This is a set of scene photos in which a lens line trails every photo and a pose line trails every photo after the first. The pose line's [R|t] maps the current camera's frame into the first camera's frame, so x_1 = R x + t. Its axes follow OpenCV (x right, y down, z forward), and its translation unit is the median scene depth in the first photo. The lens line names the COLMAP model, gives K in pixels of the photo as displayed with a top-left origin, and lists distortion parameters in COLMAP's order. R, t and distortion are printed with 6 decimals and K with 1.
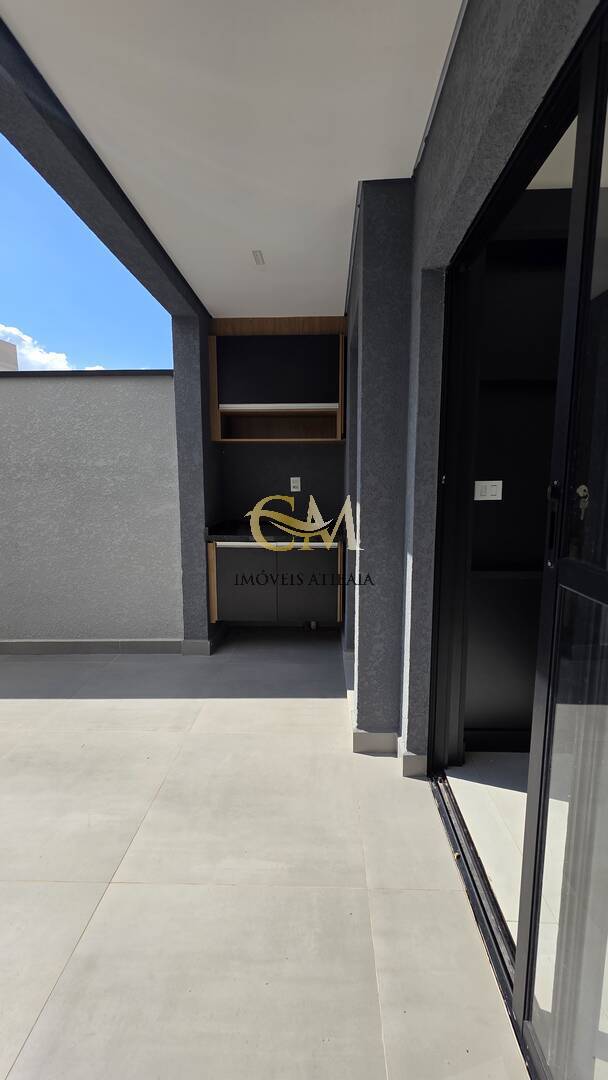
lens RADIAL K [[428.7, 0, 307.3], [0, 428.7, 534.1], [0, 0, 1]] dist [-0.000099, 0.002143]
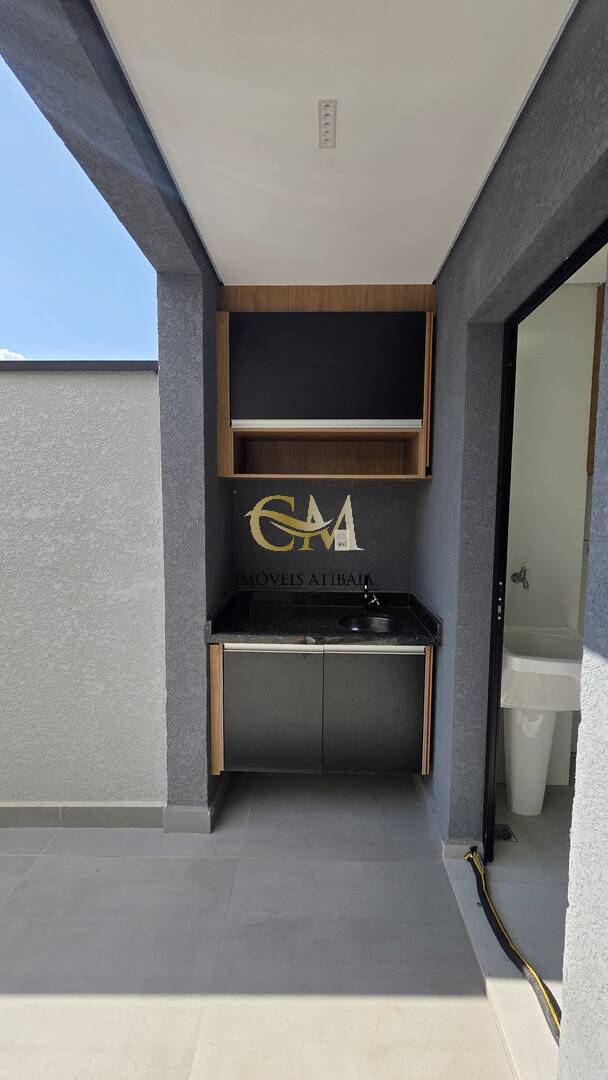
lens RADIAL K [[428.7, 0, 307.3], [0, 428.7, 535.7], [0, 0, 1]] dist [-0.000099, 0.002143]
pose [[0.999909, 0.005861, 0.012175, -0.103392], [-0.005240, 0.998714, -0.050419, -0.104365], [-0.012455, 0.050350, 0.998654, 0.386701]]
